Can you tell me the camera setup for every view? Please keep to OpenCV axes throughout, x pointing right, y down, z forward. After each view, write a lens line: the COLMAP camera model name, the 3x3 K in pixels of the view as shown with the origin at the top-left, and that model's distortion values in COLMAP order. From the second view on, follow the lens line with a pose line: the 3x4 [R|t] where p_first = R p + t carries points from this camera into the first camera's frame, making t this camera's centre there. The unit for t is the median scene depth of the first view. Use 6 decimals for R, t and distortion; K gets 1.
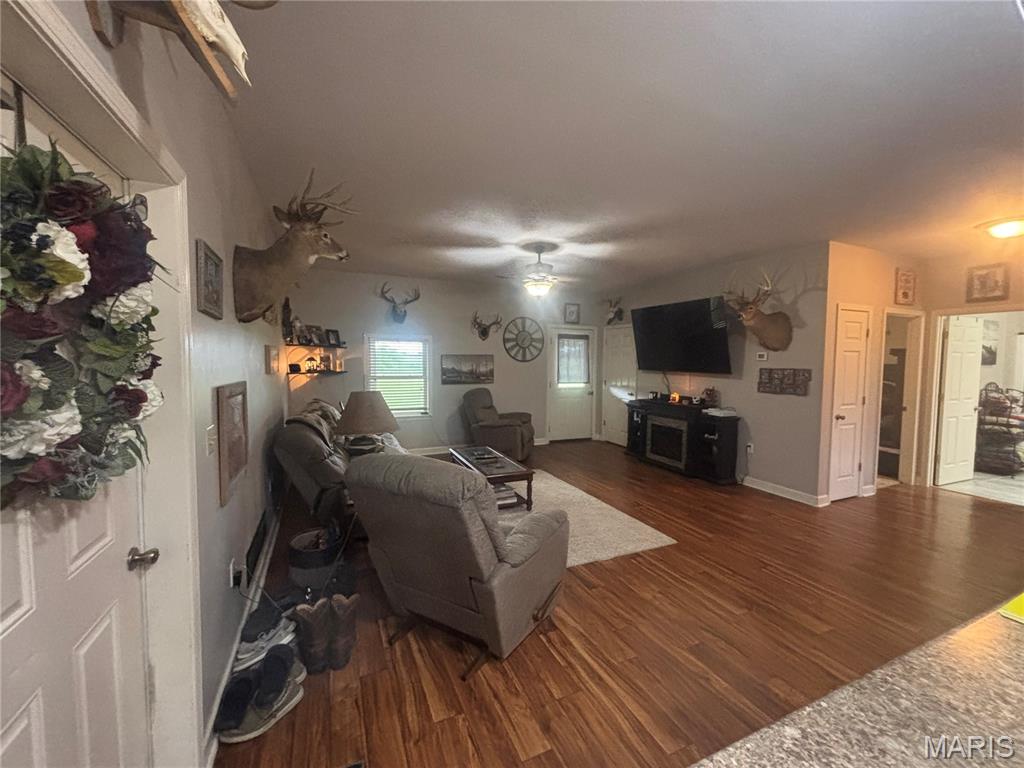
lens RADIAL K [[414.8, 0, 512.0], [0, 414.8, 384.0], [0, 0, 1]] dist [0.001122, -0.000064]
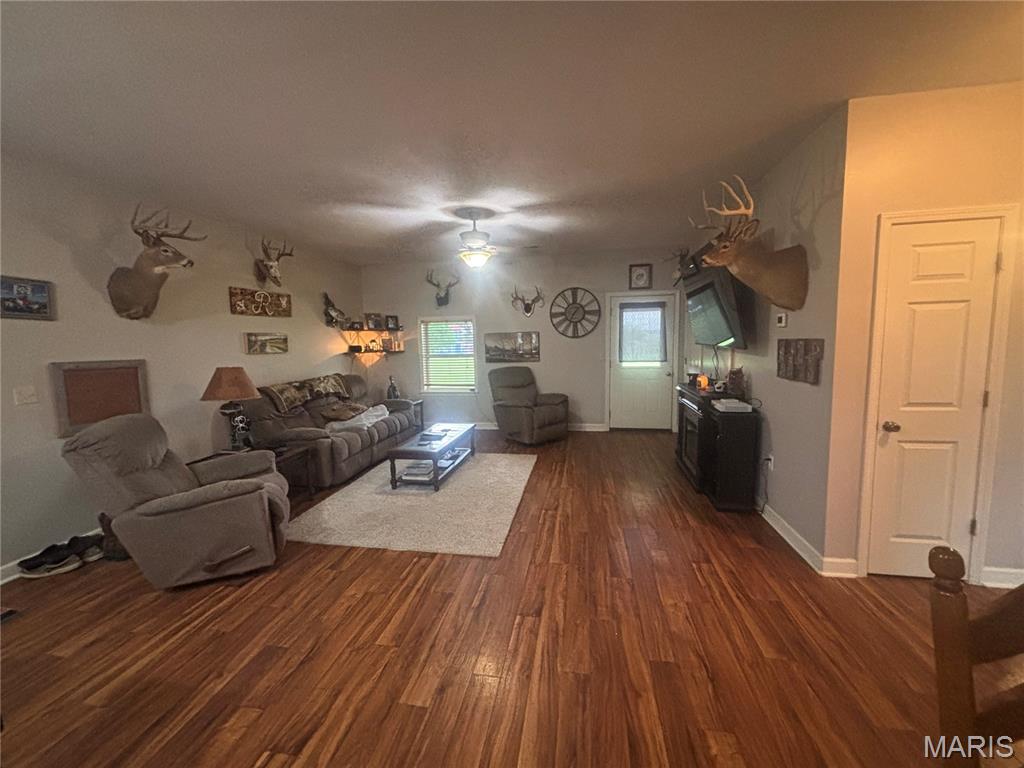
lens RADIAL K [[414.8, 0, 512.0], [0, 414.8, 384.0], [0, 0, 1]] dist [0.001122, -0.000064]
pose [[0.828251, 0.033601, -0.559349, 0.482351], [-0.004178, 0.998543, 0.053798, -0.001549], [0.560342, -0.042221, 0.827184, 0.195329]]
